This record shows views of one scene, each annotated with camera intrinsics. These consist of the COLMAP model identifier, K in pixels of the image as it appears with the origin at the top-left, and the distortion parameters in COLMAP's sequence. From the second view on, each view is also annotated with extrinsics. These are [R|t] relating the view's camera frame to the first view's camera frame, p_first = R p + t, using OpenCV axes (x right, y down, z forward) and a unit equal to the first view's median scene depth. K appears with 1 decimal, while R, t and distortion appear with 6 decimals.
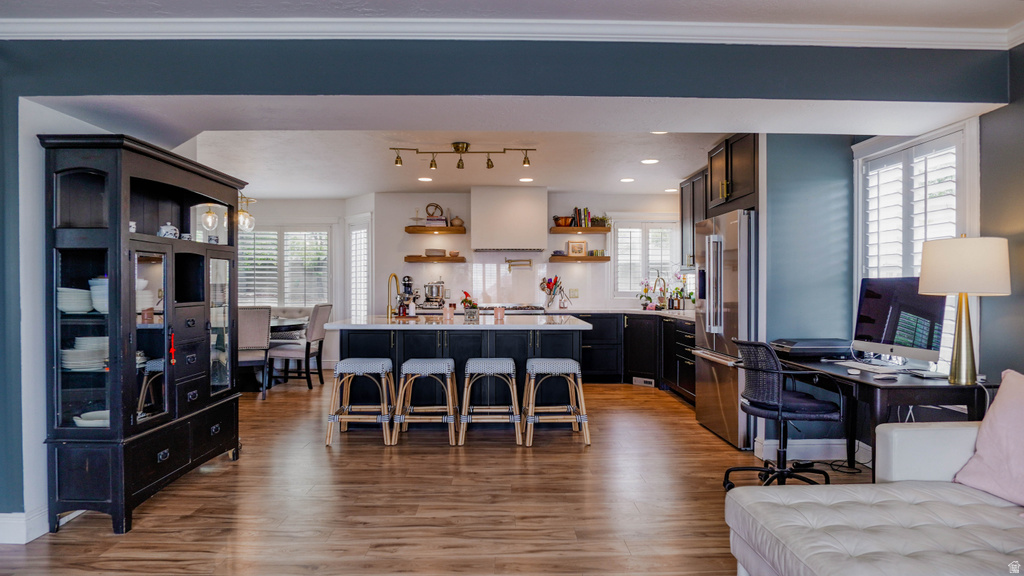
lens RADIAL K [[550.9, 0, 518.0], [0, 550.9, 279.5], [0, 0, 1]] dist [-0.037332, 0.005512]
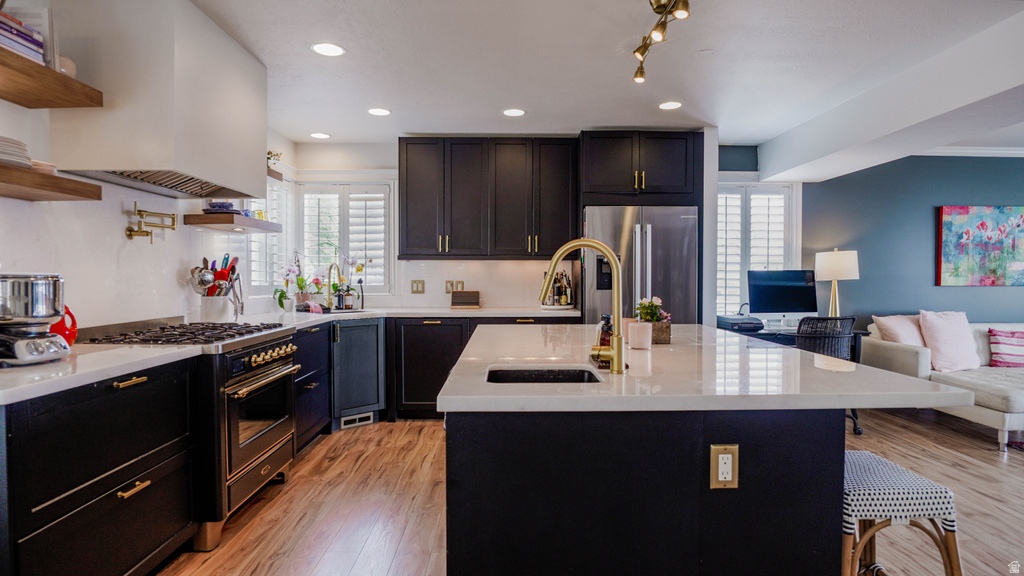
lens RADIAL K [[550.9, 0, 504.0], [0, 550.9, 290.3], [0, 0, 1]] dist [-0.037332, 0.005512]
pose [[0.032240, -0.025932, 0.999144, -0.395634], [-0.008773, 0.999617, 0.026228, 0.009361], [-0.999442, -0.009611, 0.032000, 0.746600]]
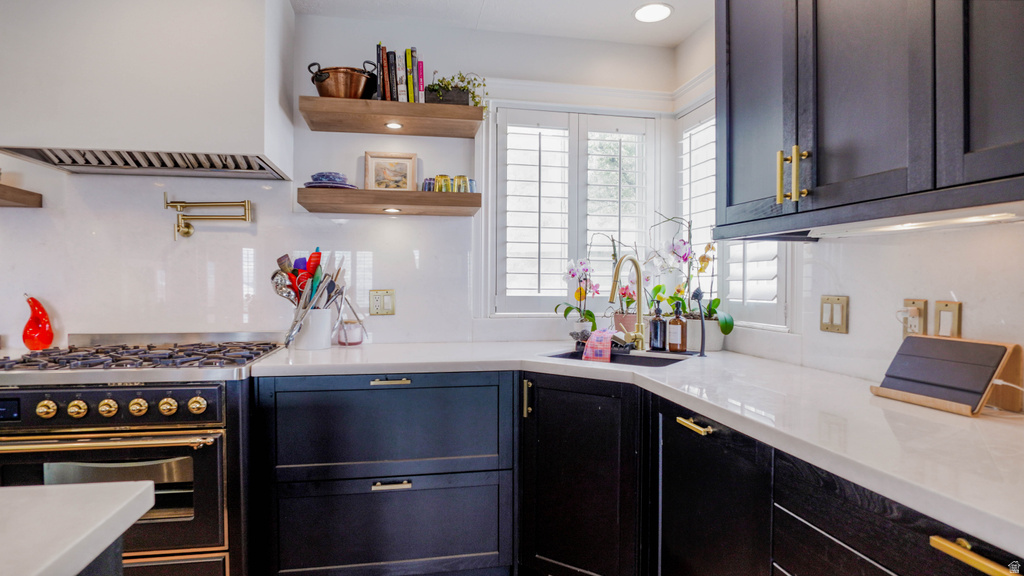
lens RADIAL K [[550.9, 0, 505.1], [0, 550.9, 287.7], [0, 0, 1]] dist [-0.037332, 0.005512]
pose [[0.984452, 0.001018, 0.175649, 0.122274], [-0.005226, 0.999710, 0.023496, 0.007505], [-0.175574, -0.024049, 0.984172, 0.663124]]
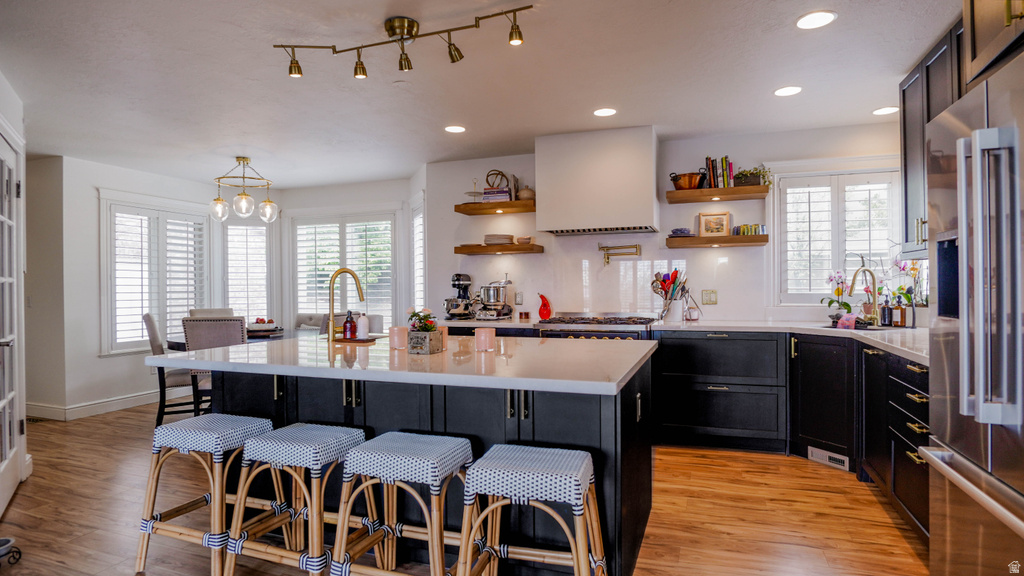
lens RADIAL K [[550.9, 0, 518.2], [0, 550.9, 285.1], [0, 0, 1]] dist [-0.037332, 0.005512]
pose [[0.934642, -0.010270, -0.355441, 0.124042], [0.013839, 0.999876, 0.007499, 0.004048], [0.355320, -0.011928, 0.934669, 0.355882]]
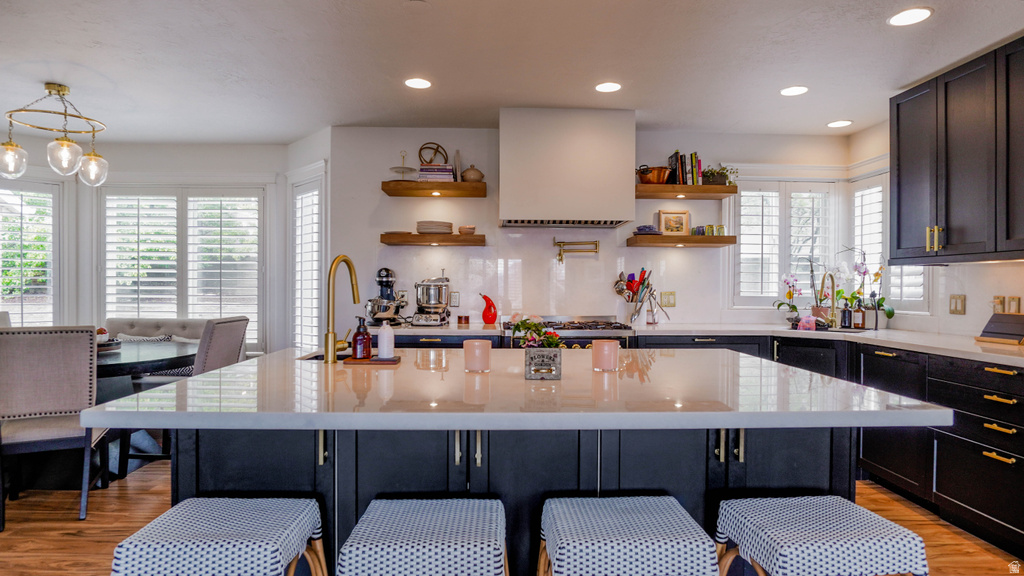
lens RADIAL K [[550.9, 0, 516.7], [0, 550.9, 289.7], [0, 0, 1]] dist [-0.037332, 0.005512]
pose [[0.999849, 0.004352, 0.016800, -0.073955], [-0.004672, 0.999807, 0.019068, 0.004564], [-0.016713, -0.019144, 0.999677, 0.423290]]
